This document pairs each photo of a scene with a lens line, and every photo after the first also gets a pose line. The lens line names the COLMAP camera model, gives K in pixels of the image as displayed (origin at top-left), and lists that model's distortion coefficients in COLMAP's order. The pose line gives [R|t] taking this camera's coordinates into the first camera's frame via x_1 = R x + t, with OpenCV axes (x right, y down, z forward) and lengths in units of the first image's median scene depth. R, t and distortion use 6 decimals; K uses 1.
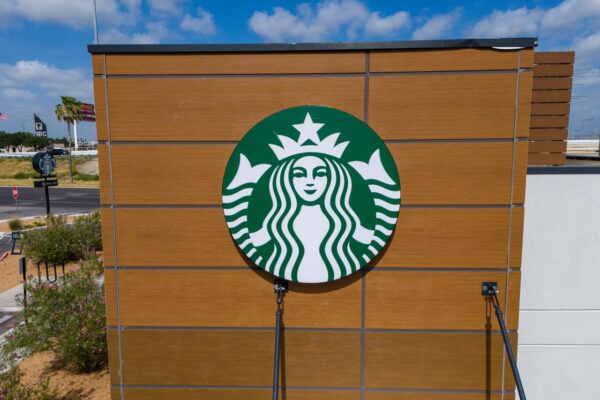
lens RADIAL K [[394.7, 0, 298.0], [0, 394.7, 203.3], [0, 0, 1]] dist [0.009790, 0.001631]
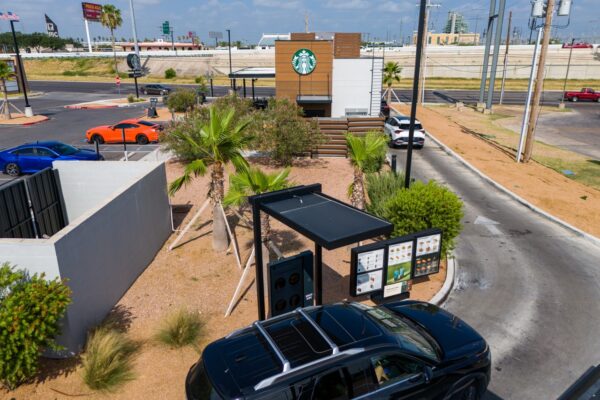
lens RADIAL K [[414.1, 0, 300.1], [0, 414.1, 200.8], [0, 0, 1]] dist [0.012417, 0.004089]
pose [[0.999918, 0.004937, 0.011808, -0.124685], [-0.007268, 0.978440, 0.206404, 0.949075], [-0.010535, -0.206473, 0.978396, -7.261102]]
